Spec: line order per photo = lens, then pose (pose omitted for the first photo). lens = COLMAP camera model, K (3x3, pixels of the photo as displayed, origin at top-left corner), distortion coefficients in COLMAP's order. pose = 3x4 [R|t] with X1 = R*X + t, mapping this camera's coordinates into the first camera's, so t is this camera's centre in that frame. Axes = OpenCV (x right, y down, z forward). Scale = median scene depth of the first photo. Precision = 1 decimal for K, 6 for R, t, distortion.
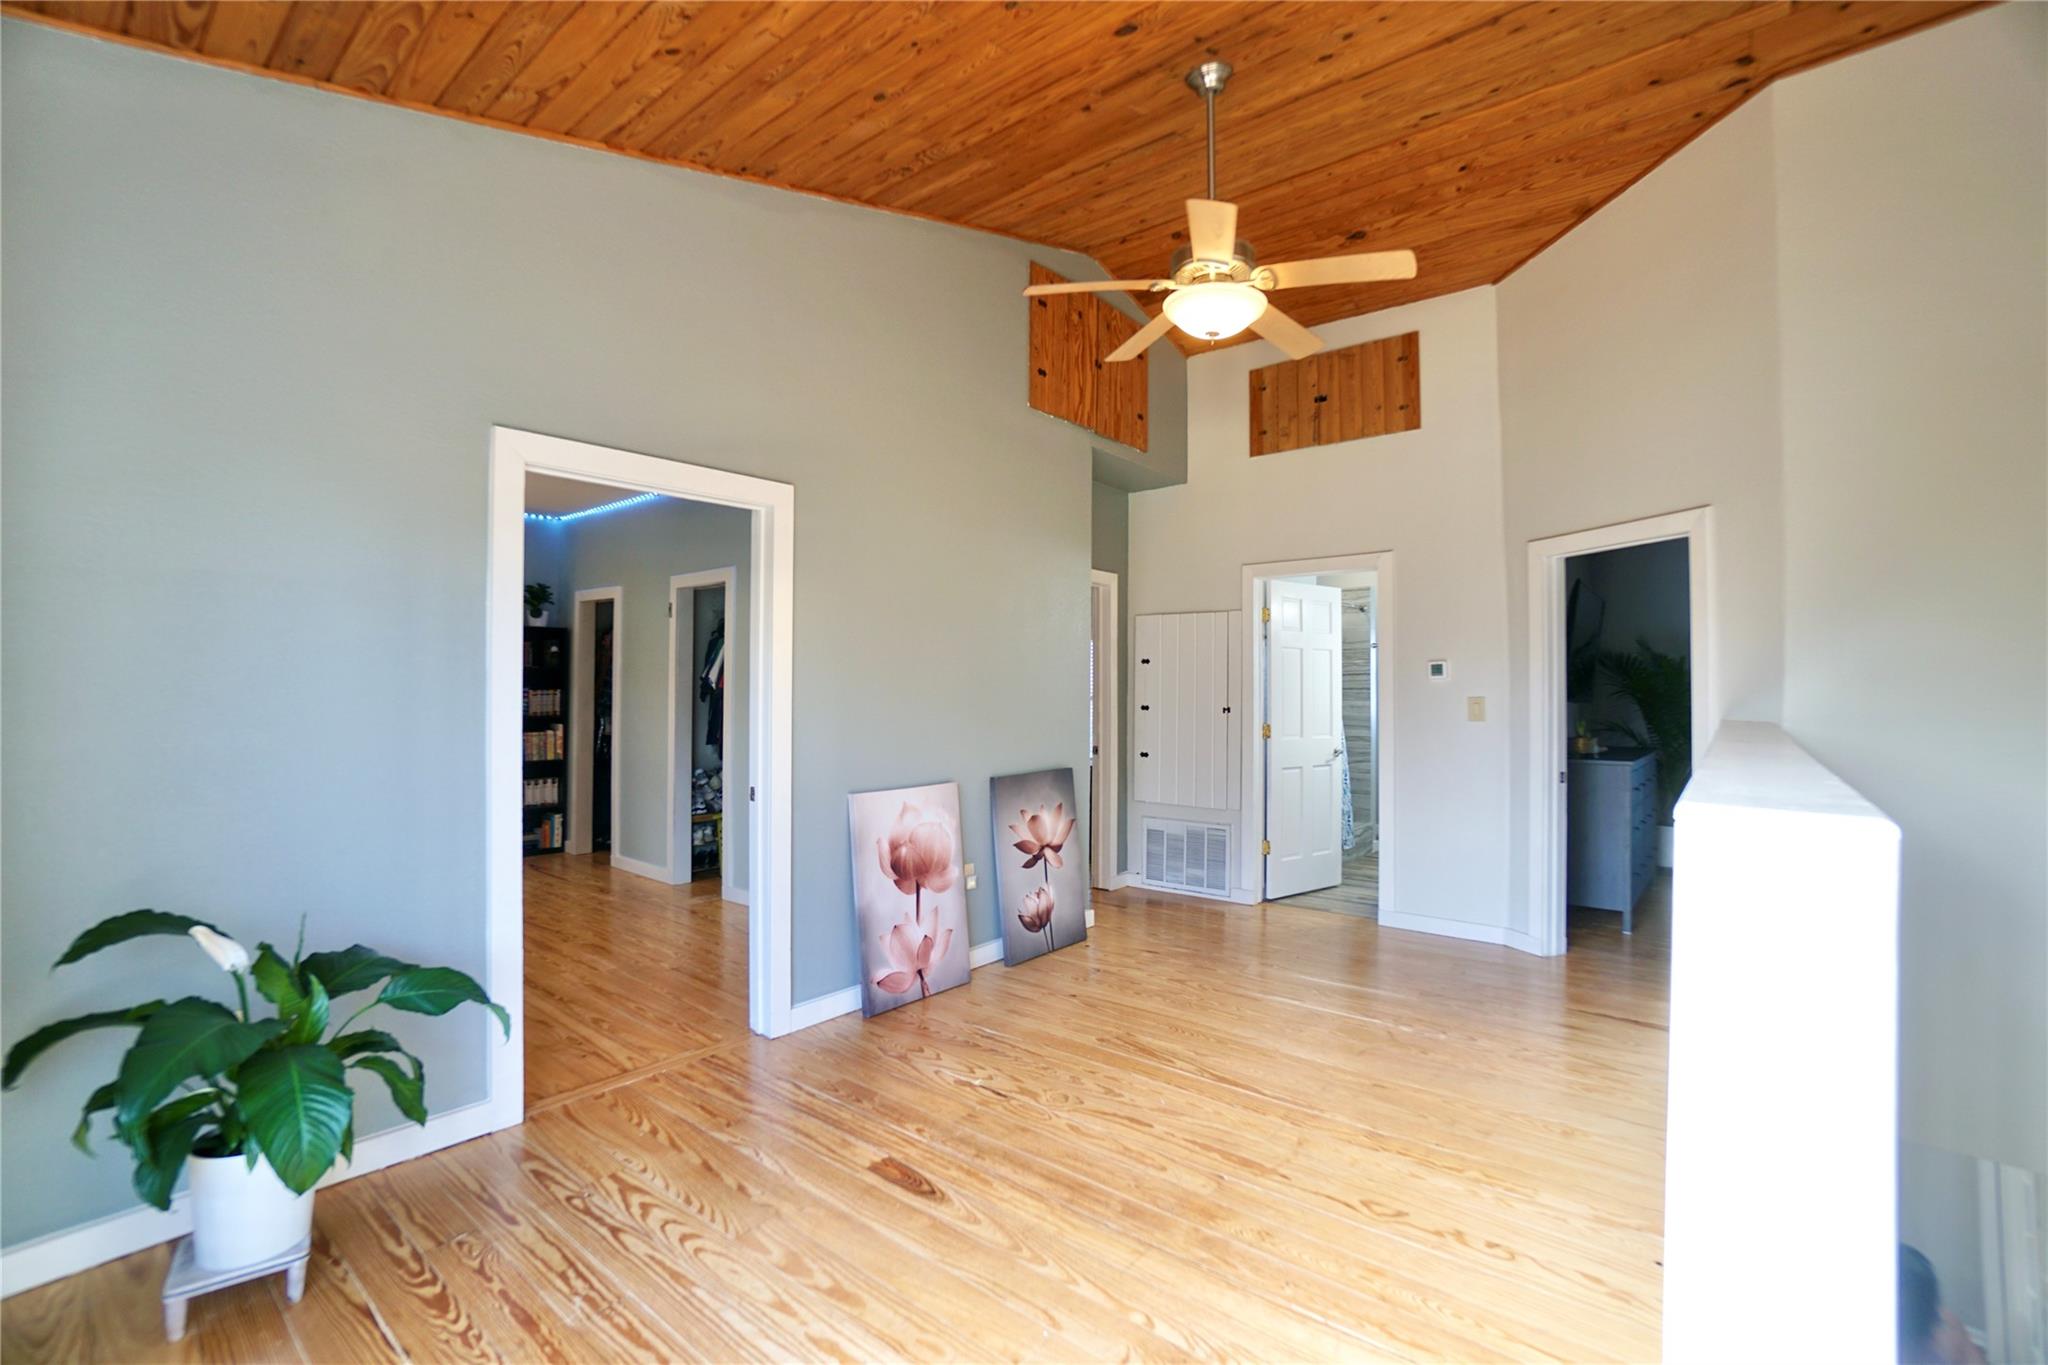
lens RADIAL K [[906.1, 0, 1027.2], [0, 906.1, 679.6], [0, 0, 1]] dist [-0.034207, 0.000137]
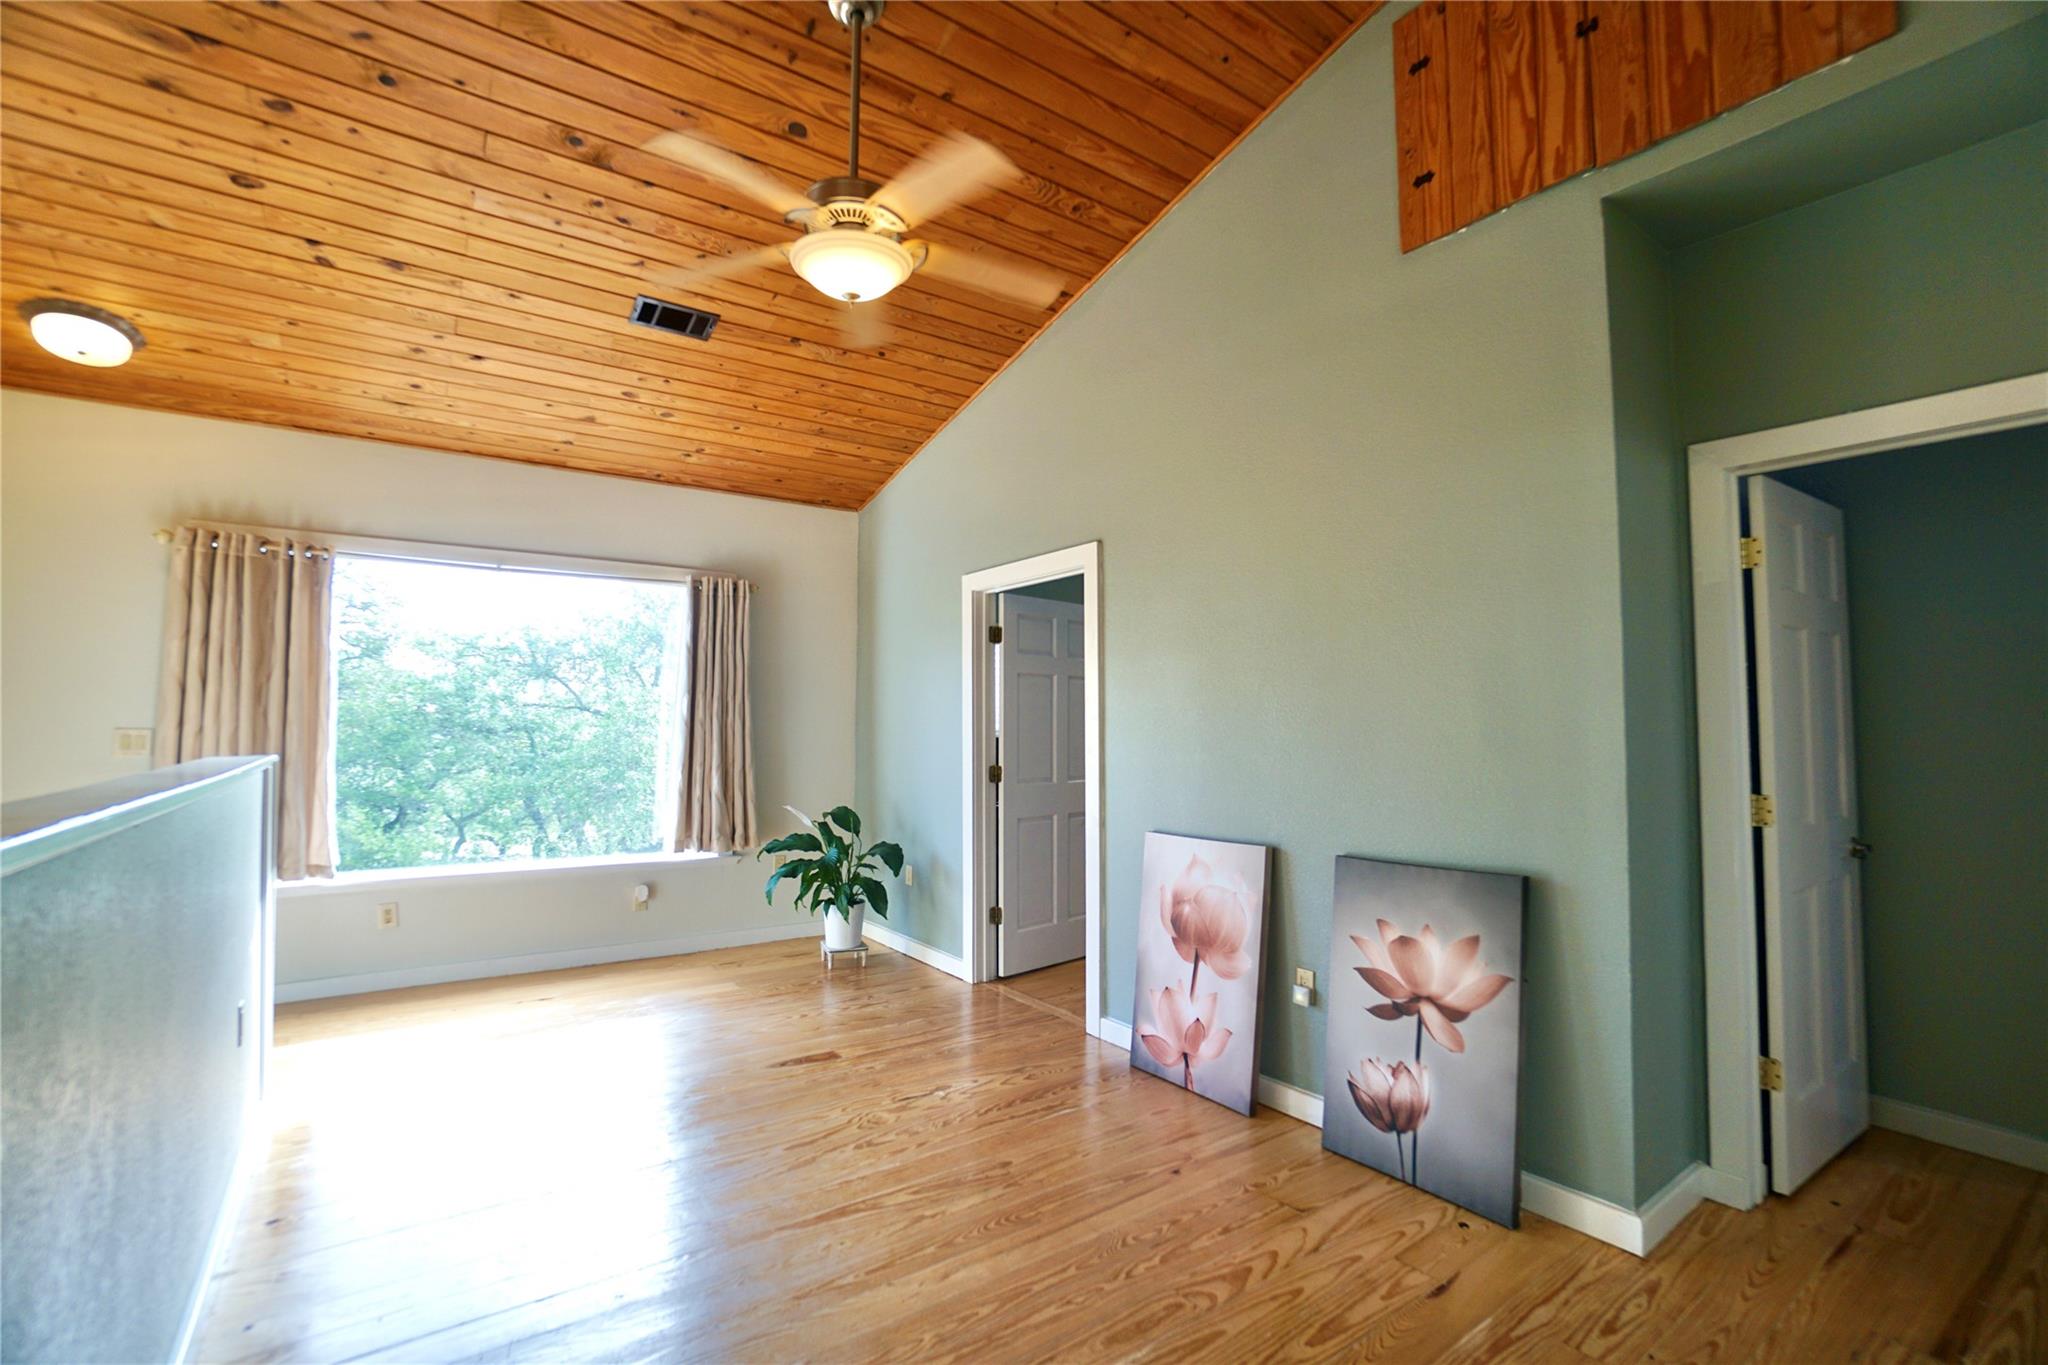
lens RADIAL K [[906.1, 0, 1027.4], [0, 906.1, 686.9], [0, 0, 1]] dist [-0.034207, 0.000137]
pose [[-0.258113, -0.050979, -0.964769, 0.747056], [0.009252, 0.998431, -0.055233, 0.021731], [0.966071, -0.023182, -0.257236, 1.069524]]
